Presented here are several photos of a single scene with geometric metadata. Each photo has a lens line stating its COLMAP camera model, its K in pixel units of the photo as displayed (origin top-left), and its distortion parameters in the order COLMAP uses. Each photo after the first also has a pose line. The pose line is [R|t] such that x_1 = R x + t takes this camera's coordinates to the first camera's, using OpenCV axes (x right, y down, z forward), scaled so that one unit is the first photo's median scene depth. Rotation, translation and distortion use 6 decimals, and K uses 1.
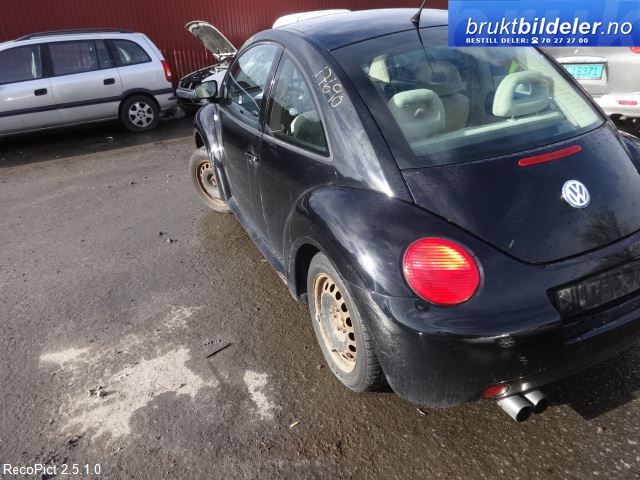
lens RADIAL K [[471.4, 0, 321.5], [0, 471.4, 239.2], [0, 0, 1]] dist [-0.003621, 0.003484]
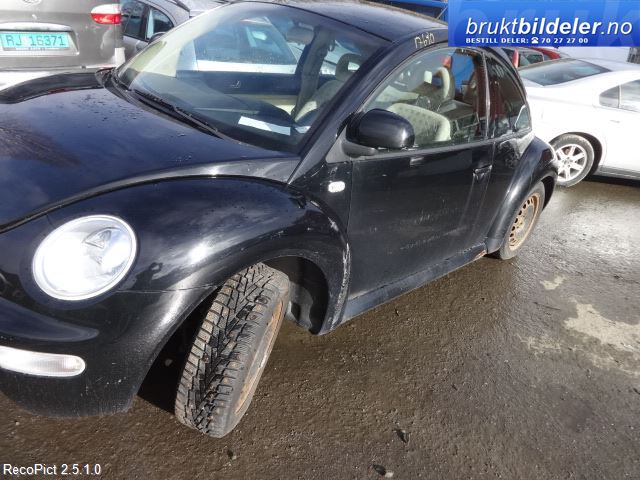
lens RADIAL K [[471.4, 0, 320.4], [0, 471.4, 239.5], [0, 0, 1]] dist [-0.003621, 0.003484]
pose [[-0.361003, -0.394786, 0.844879, -1.014706], [0.272351, 0.821846, 0.500394, -0.714413], [-0.891909, 0.410748, -0.189168, 1.755935]]
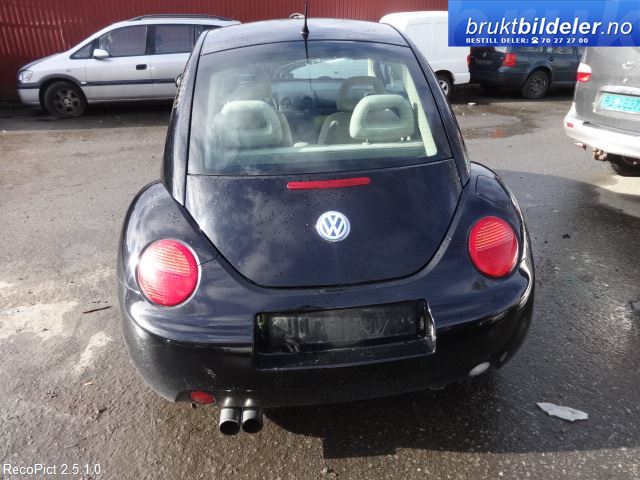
lens RADIAL K [[471.4, 0, 319.8], [0, 471.4, 239.7], [0, 0, 1]] dist [-0.003621, 0.003484]
pose [[0.948299, 0.188164, -0.255584, 0.568202], [-0.184813, 0.982066, 0.037291, -0.073659], [0.258017, 0.011873, 0.966067, 0.042865]]
